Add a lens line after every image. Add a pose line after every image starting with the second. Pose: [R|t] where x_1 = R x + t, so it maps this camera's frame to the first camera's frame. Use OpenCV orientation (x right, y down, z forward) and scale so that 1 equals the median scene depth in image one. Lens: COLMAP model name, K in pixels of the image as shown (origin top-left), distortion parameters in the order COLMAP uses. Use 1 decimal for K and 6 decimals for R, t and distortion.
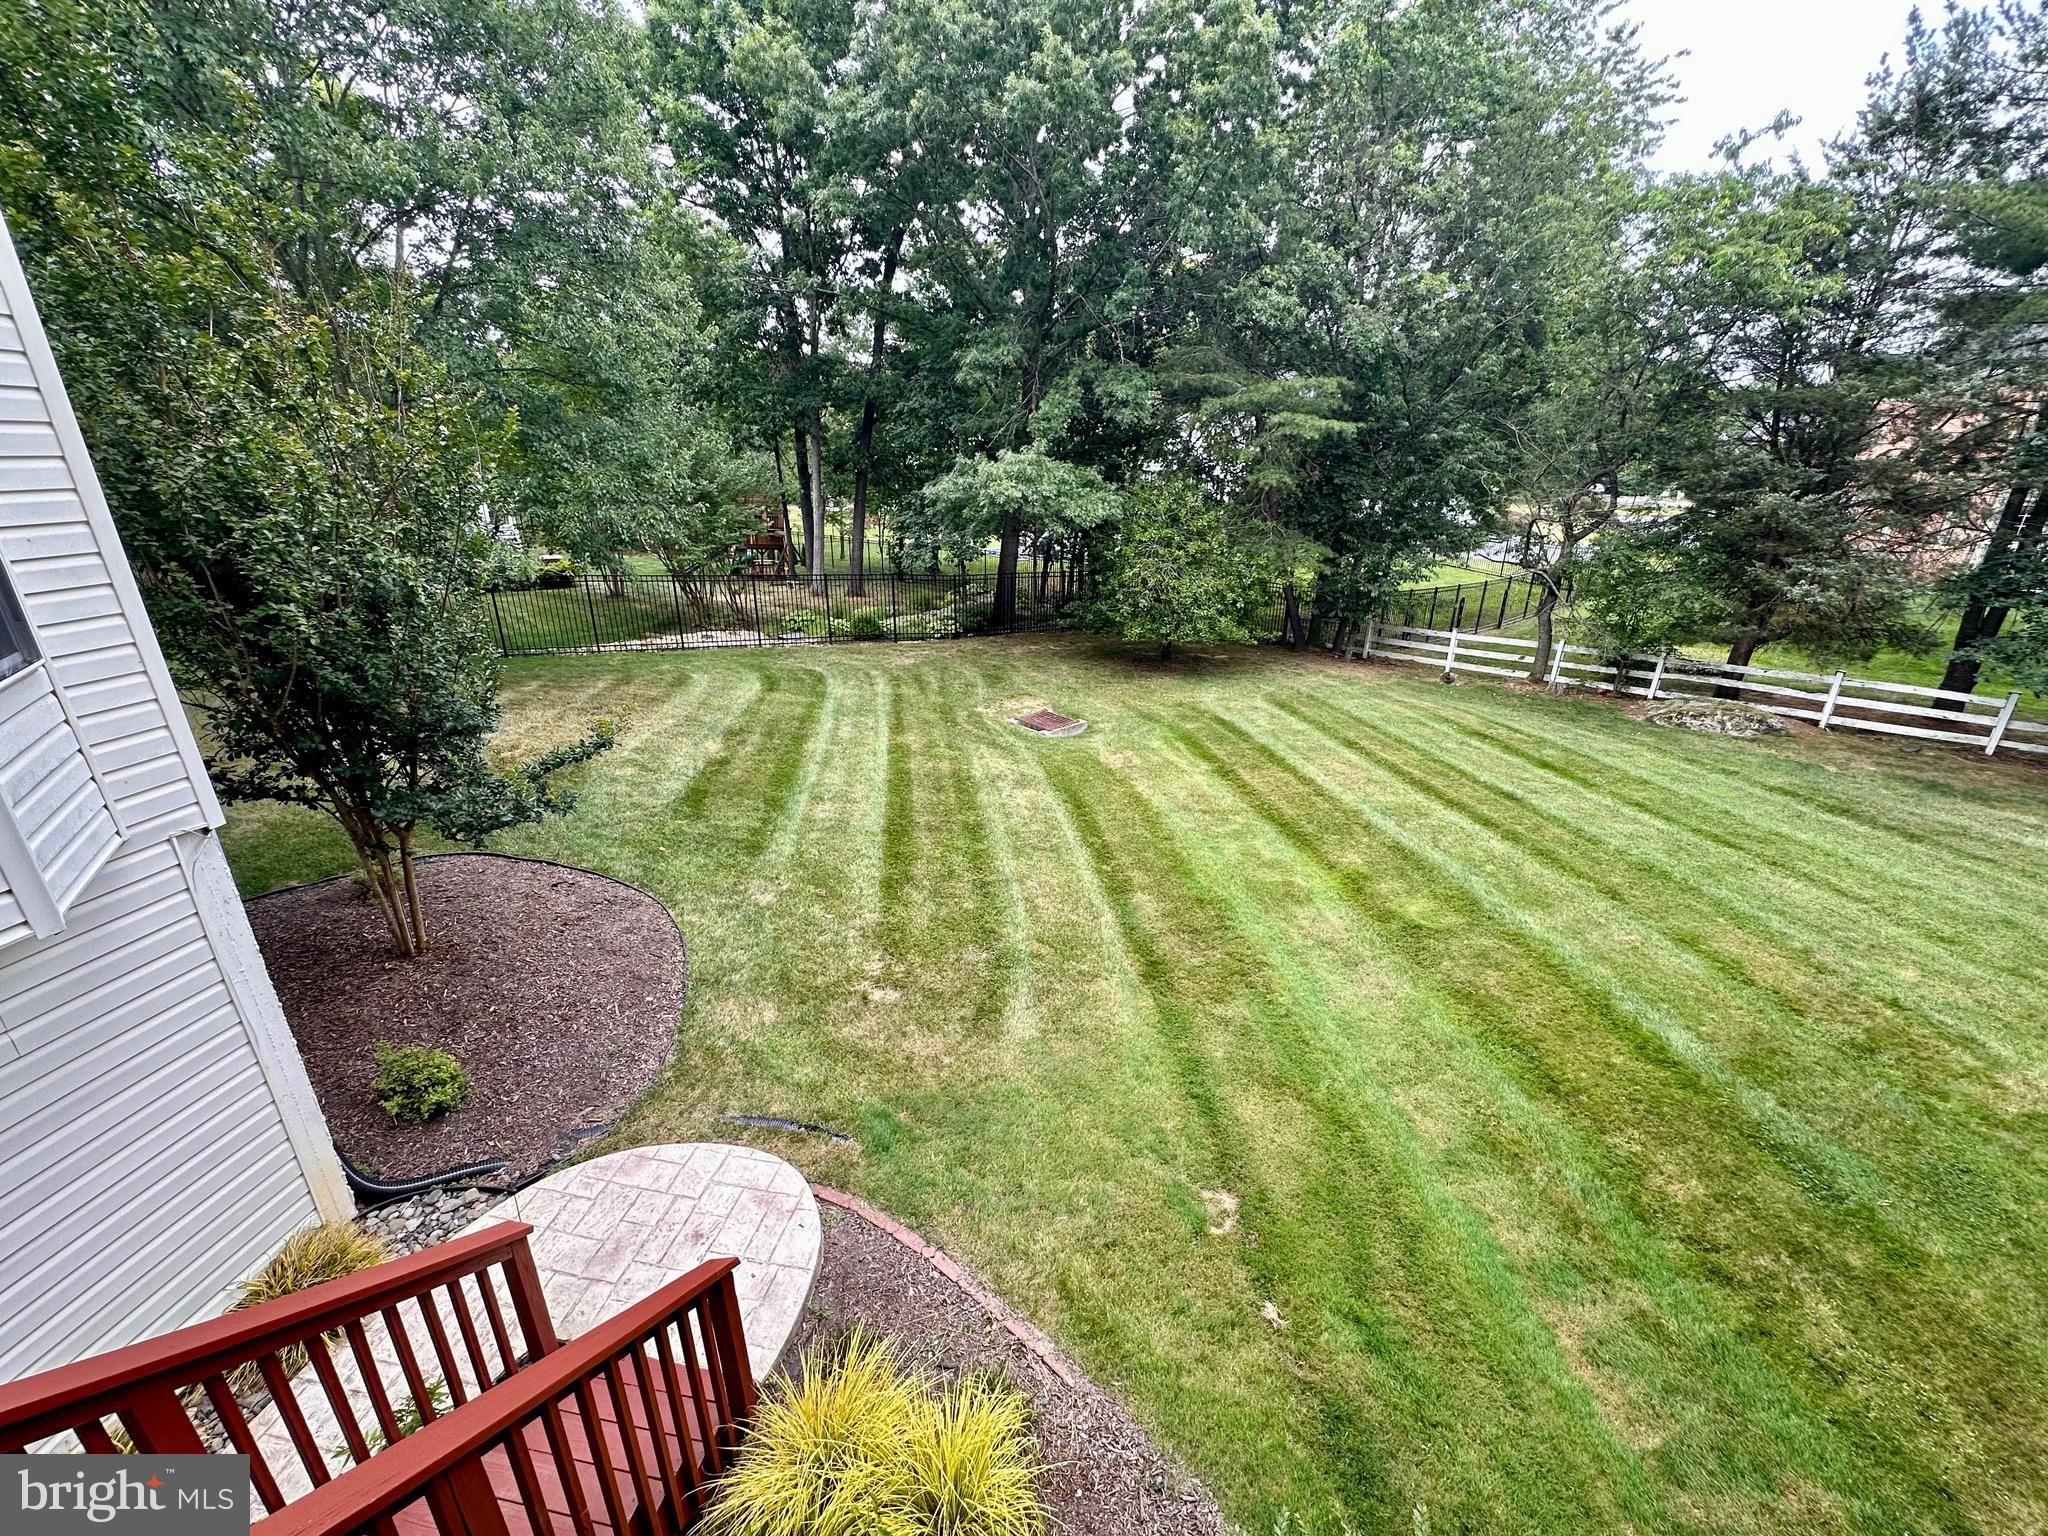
lens RADIAL K [[823.0, 0, 1017.7], [0, 823.0, 778.4], [0, 0, 1]] dist [-0.007855, 0.001732]
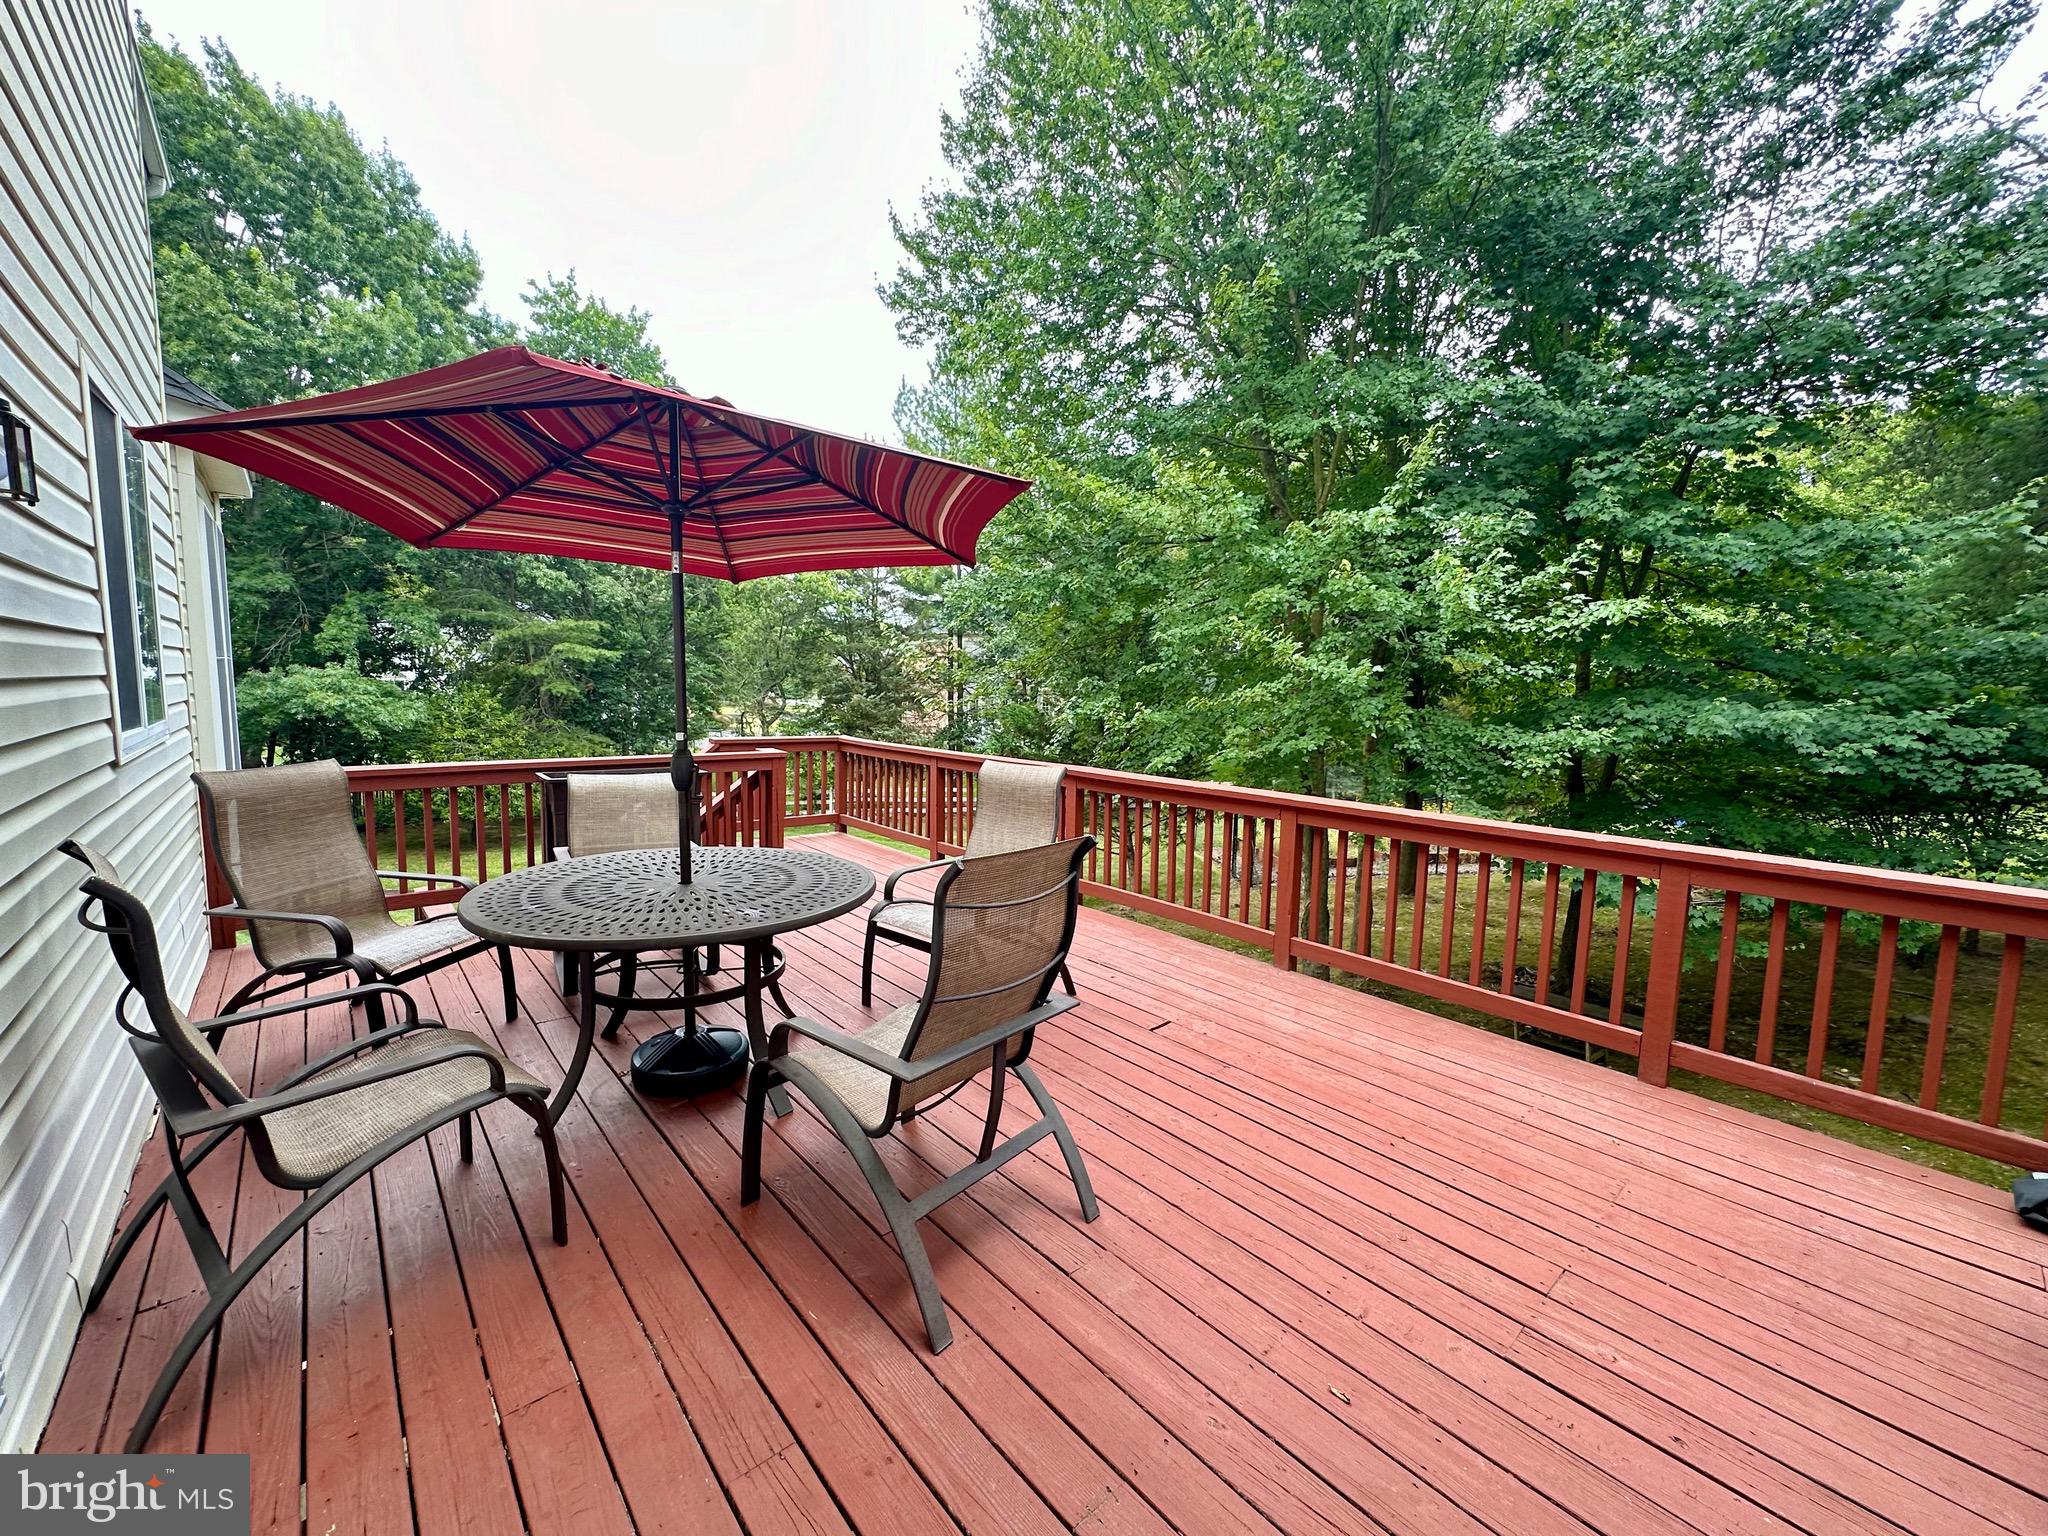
lens RADIAL K [[823.0, 0, 1024.0], [0, 823.0, 766.4], [0, 0, 1]] dist [-0.007855, 0.001732]
pose [[0.623821, -0.076758, 0.777789, -0.279100], [0.268196, 0.955763, -0.120783, 0.122448], [-0.734111, 0.283946, 0.616811, -0.350532]]
